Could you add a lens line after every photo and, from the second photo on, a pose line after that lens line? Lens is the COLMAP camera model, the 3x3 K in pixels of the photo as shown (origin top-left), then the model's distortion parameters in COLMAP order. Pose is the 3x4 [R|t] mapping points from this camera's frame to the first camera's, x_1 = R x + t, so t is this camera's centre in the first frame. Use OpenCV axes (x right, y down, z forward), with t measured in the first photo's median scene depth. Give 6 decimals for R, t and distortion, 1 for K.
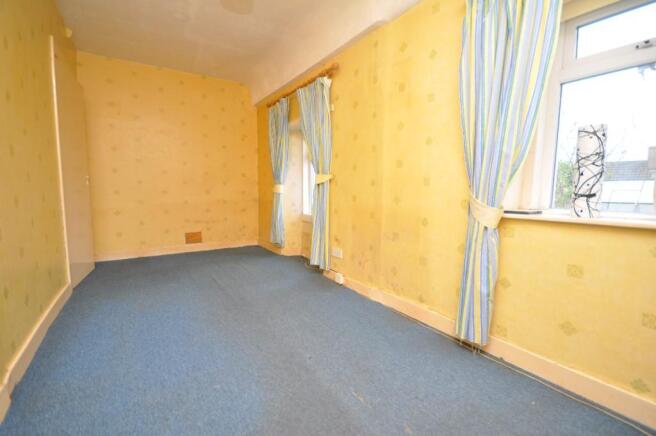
lens RADIAL K [[288.6, 0, 327.0], [0, 288.6, 218.5], [0, 0, 1]] dist [0.010116, -0.016149]
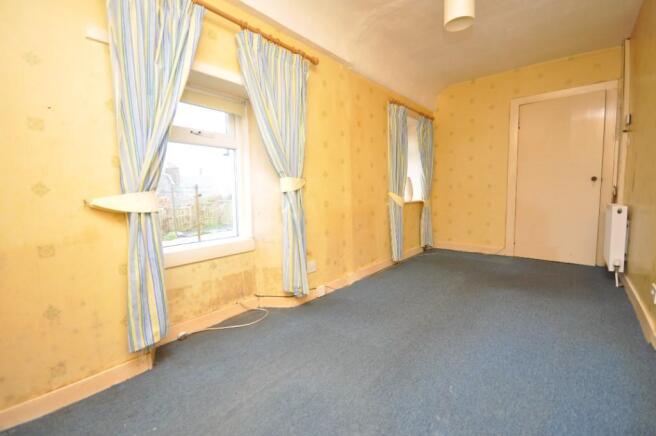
lens RADIAL K [[288.6, 0, 327.0], [0, 288.6, 218.5], [0, 0, 1]] dist [0.010116, -0.016149]
pose [[-0.288159, -0.086632, 0.953656, -0.906161], [0.118586, 0.985005, 0.125312, -0.151044], [-0.950211, 0.149200, -0.273565, 1.304868]]
